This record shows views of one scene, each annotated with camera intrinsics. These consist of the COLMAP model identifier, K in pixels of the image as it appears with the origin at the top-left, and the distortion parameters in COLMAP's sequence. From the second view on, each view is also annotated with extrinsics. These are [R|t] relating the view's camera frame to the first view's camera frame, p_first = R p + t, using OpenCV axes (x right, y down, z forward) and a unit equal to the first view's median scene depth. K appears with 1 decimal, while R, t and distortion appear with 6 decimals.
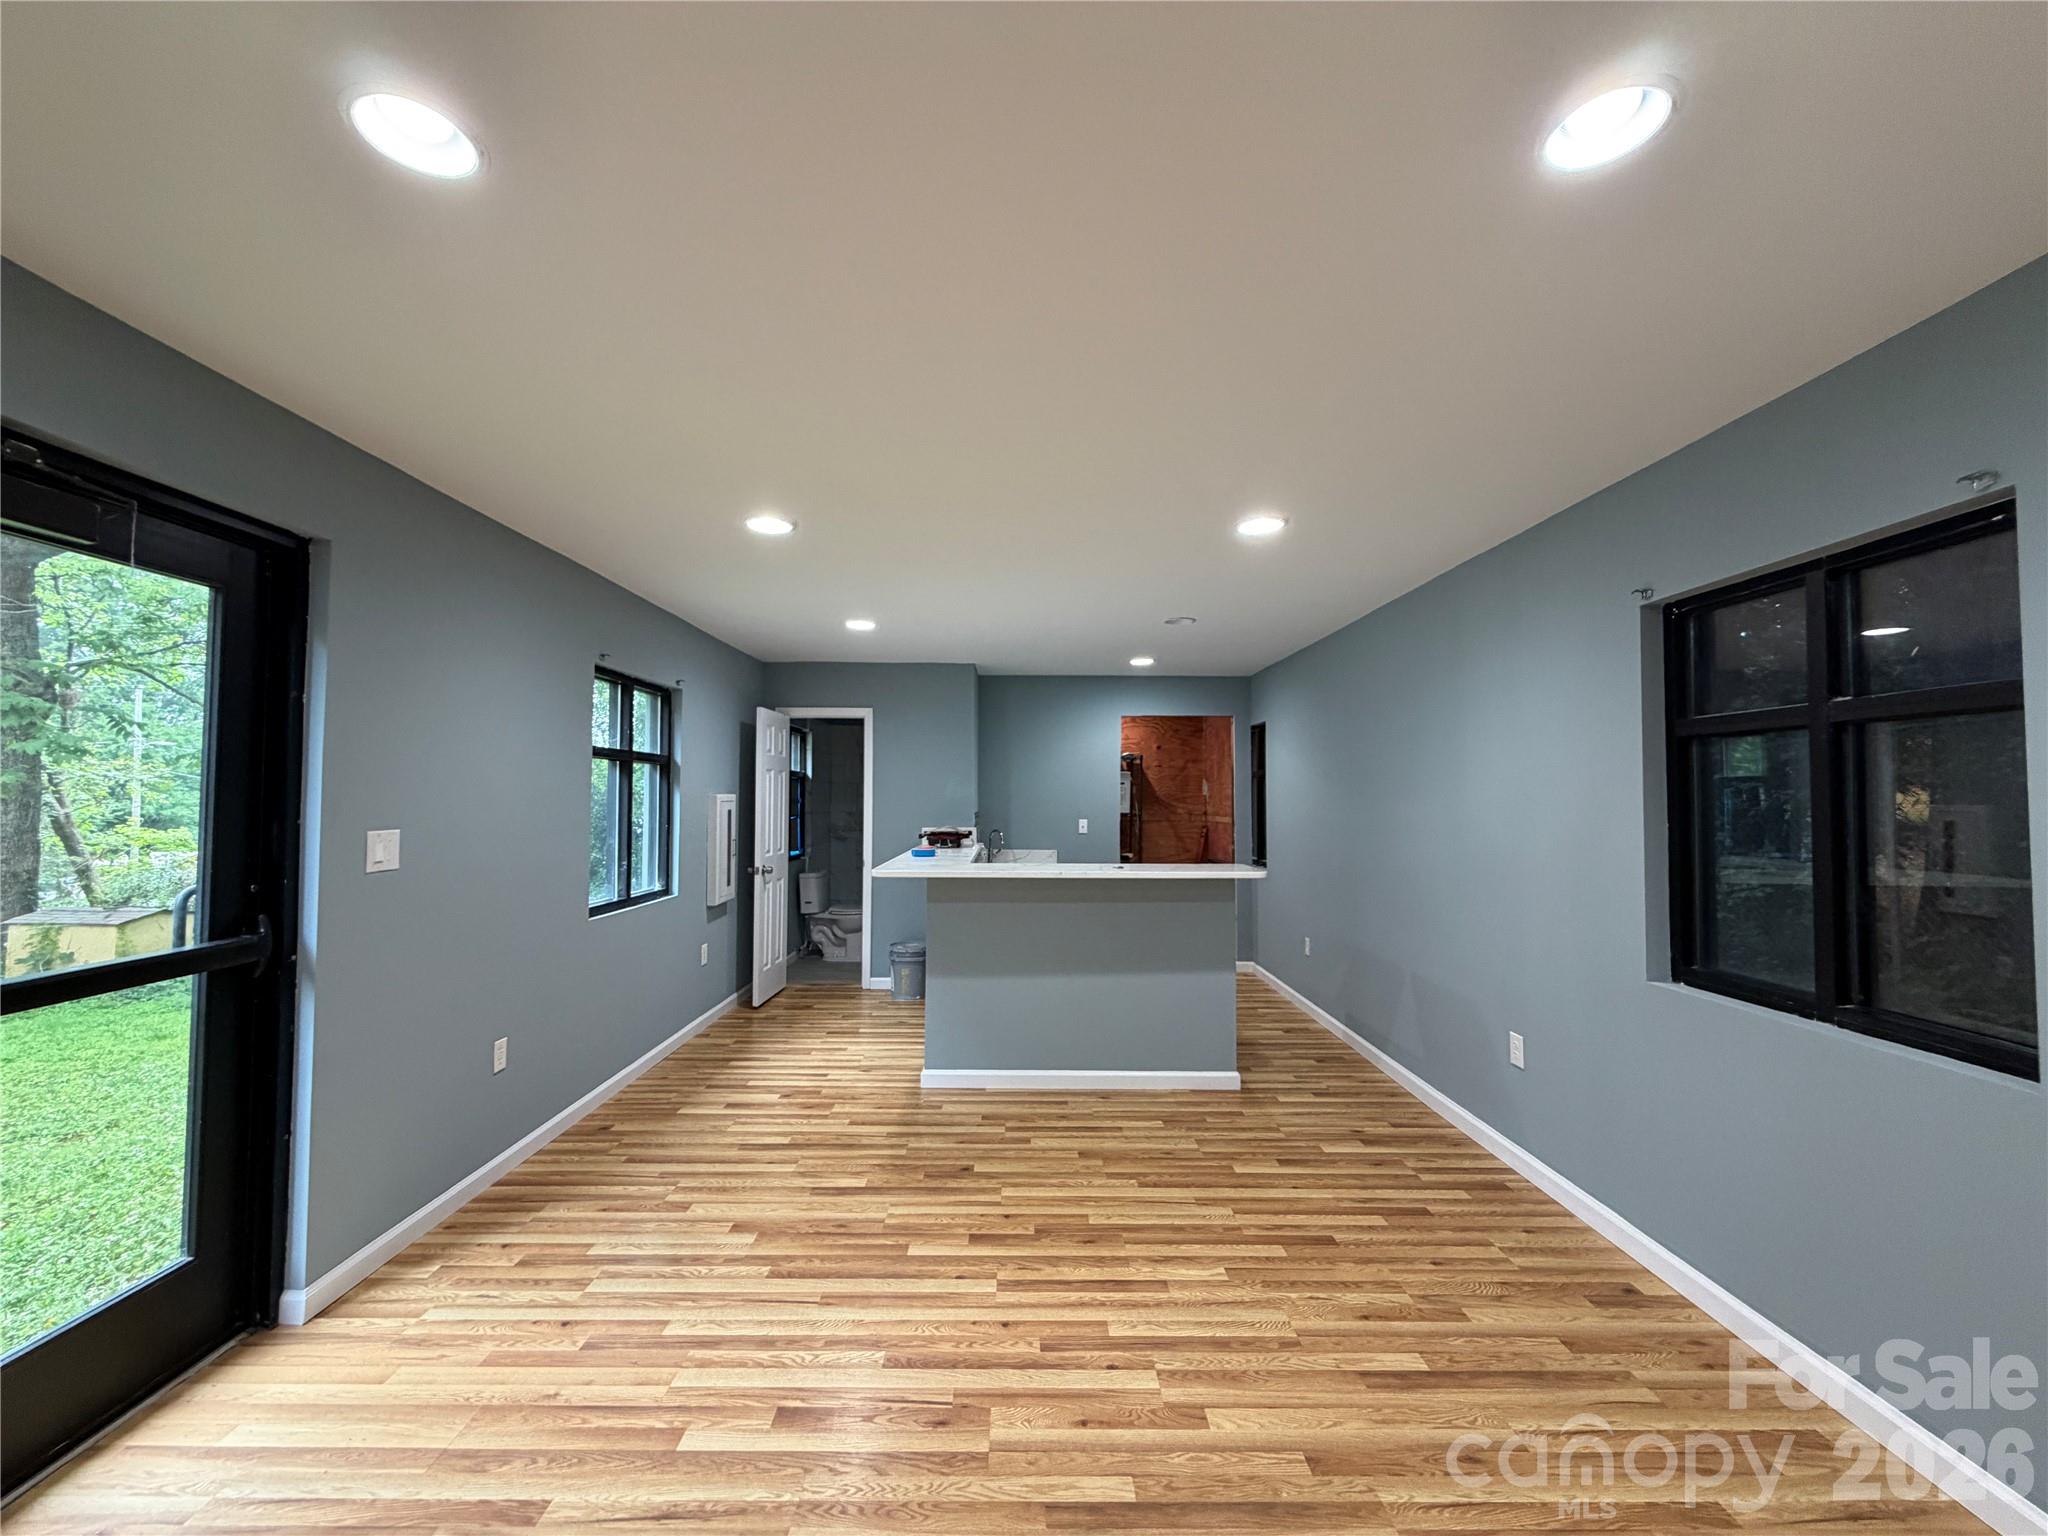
lens RADIAL K [[813.4, 0, 1010.0], [0, 813.4, 778.7], [0, 0, 1]] dist [-0.000884, 0.000302]
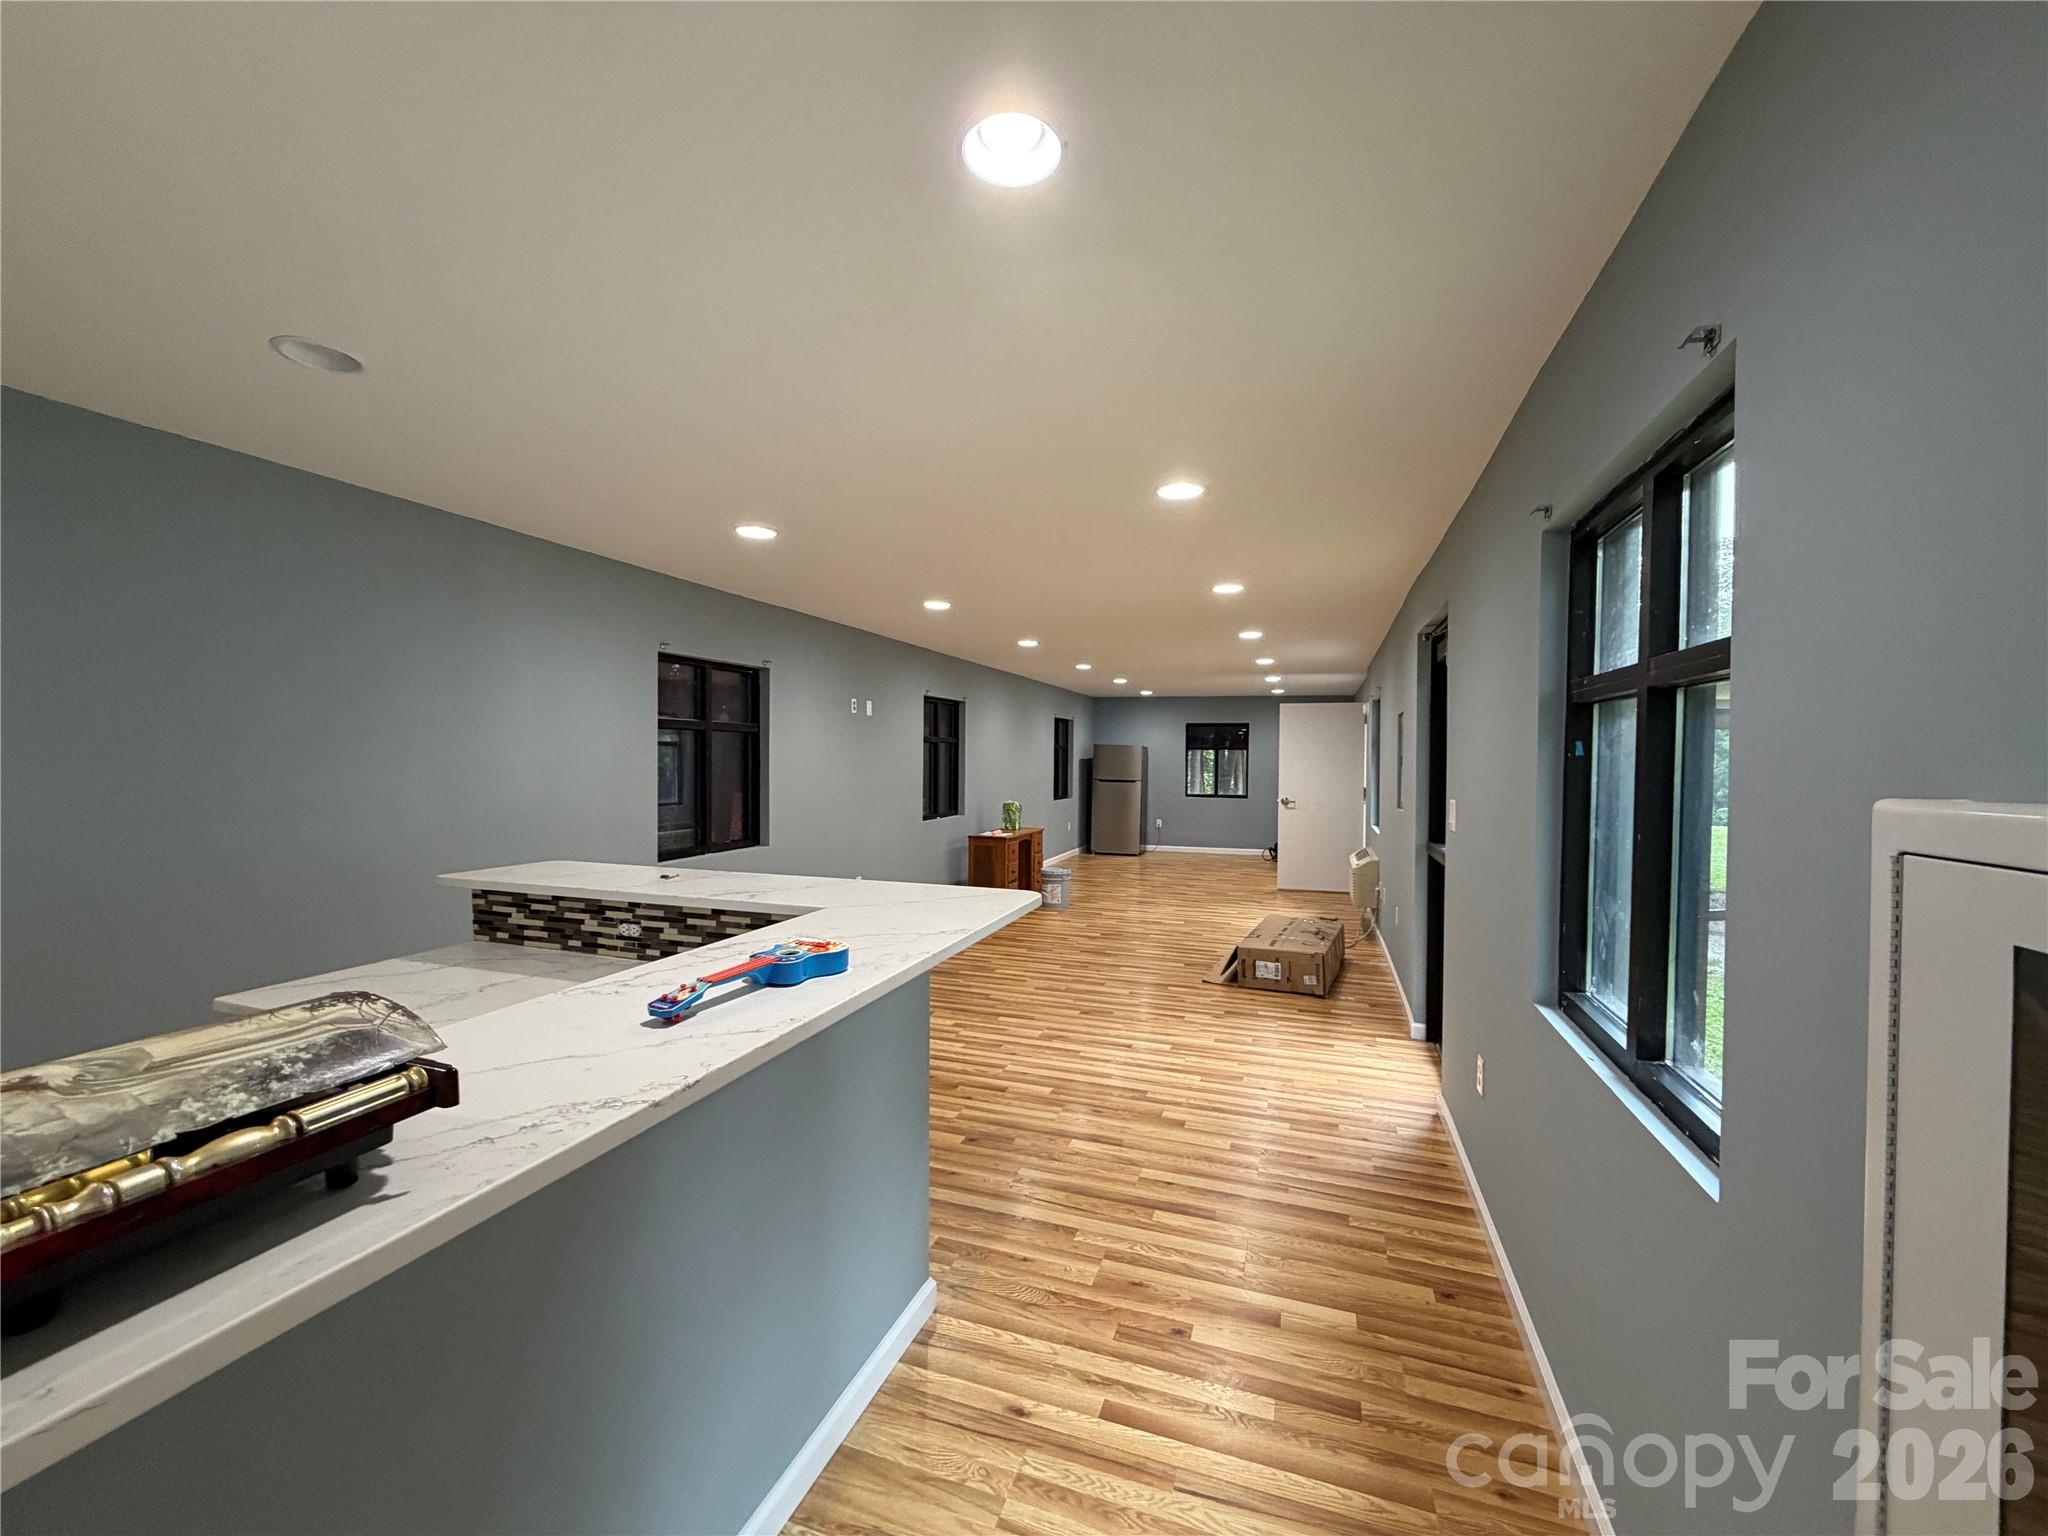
lens RADIAL K [[813.4, 0, 1018.6], [0, 813.4, 771.7], [0, 0, 1]] dist [-0.000884, 0.000302]
pose [[-0.943915, -0.018115, 0.329691, -0.455057], [-0.020070, 0.999795, -0.002528, 0.029852], [-0.329577, -0.009003, -0.944086, 2.039965]]
